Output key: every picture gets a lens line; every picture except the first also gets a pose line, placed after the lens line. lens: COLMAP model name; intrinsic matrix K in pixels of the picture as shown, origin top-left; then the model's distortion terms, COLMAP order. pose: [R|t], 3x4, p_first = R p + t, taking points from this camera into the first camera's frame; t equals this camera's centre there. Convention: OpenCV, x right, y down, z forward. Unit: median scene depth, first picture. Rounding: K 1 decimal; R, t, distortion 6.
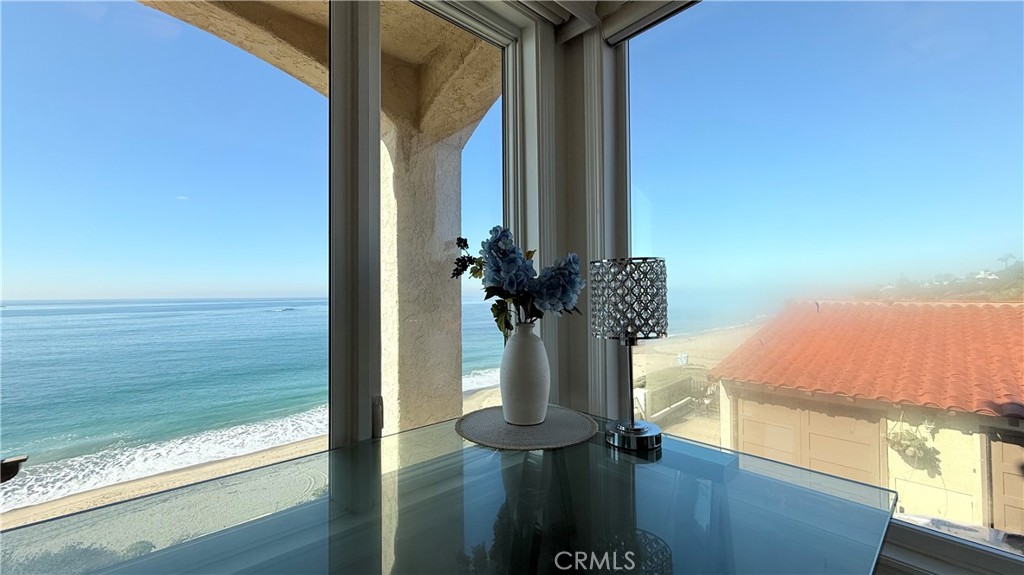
lens RADIAL K [[409.4, 0, 510.1], [0, 409.4, 287.4], [0, 0, 1]] dist [0.002169, -0.000666]
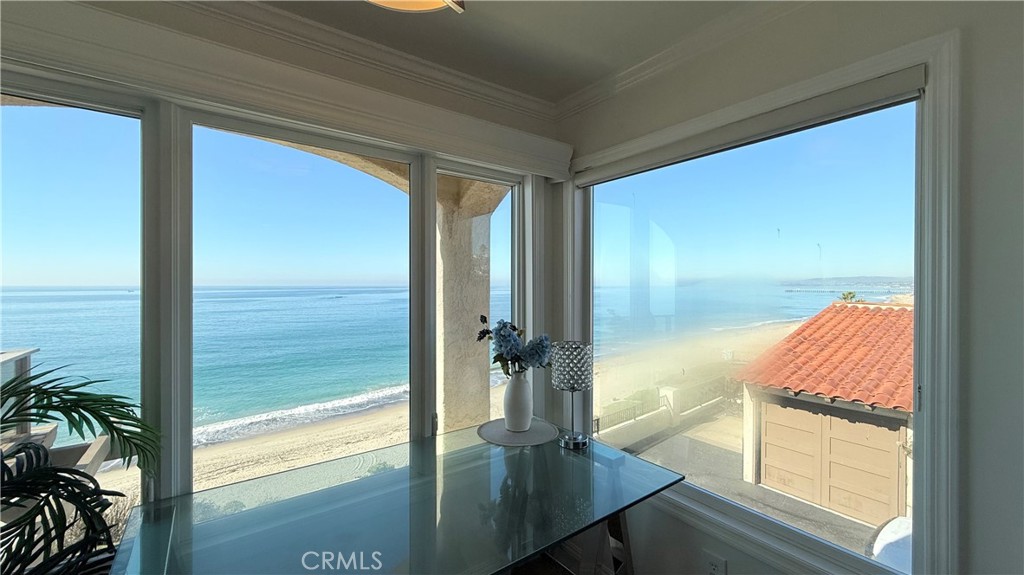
lens RADIAL K [[409.4, 0, 510.4], [0, 409.4, 288.3], [0, 0, 1]] dist [0.002169, -0.000666]
pose [[0.995332, 0.009651, -0.096023, 0.133825], [-0.007107, 0.999615, 0.026803, -0.251113], [0.096245, -0.025996, 0.995018, -0.564914]]
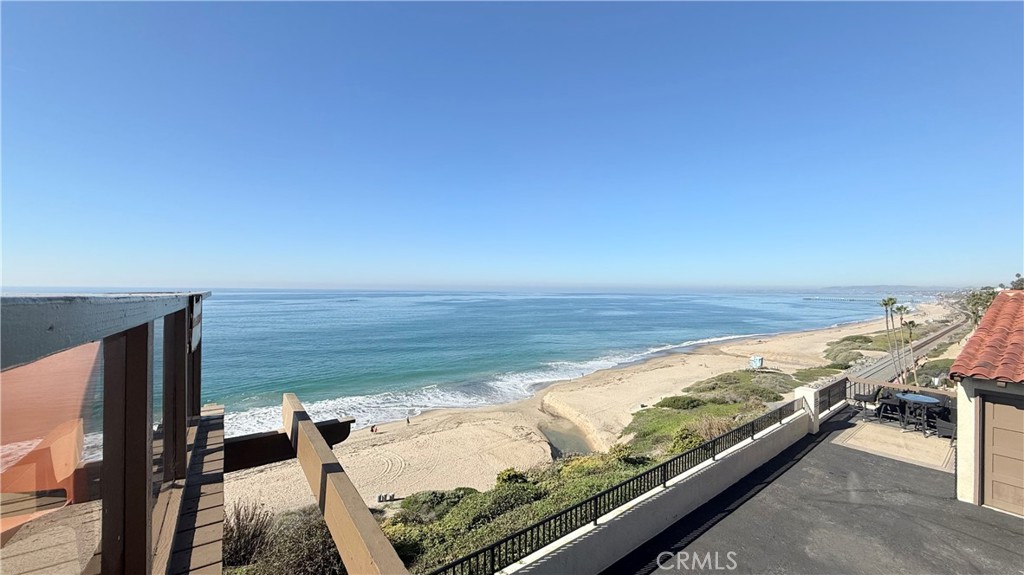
lens RADIAL K [[409.4, 0, 511.7], [0, 409.4, 289.1], [0, 0, 1]] dist [0.002169, -0.000666]
pose [[0.992153, 0.018472, -0.123659, -1.987032], [-0.016578, 0.999729, 0.016326, 0.250940], [0.123927, -0.014148, 0.992191, 0.277133]]
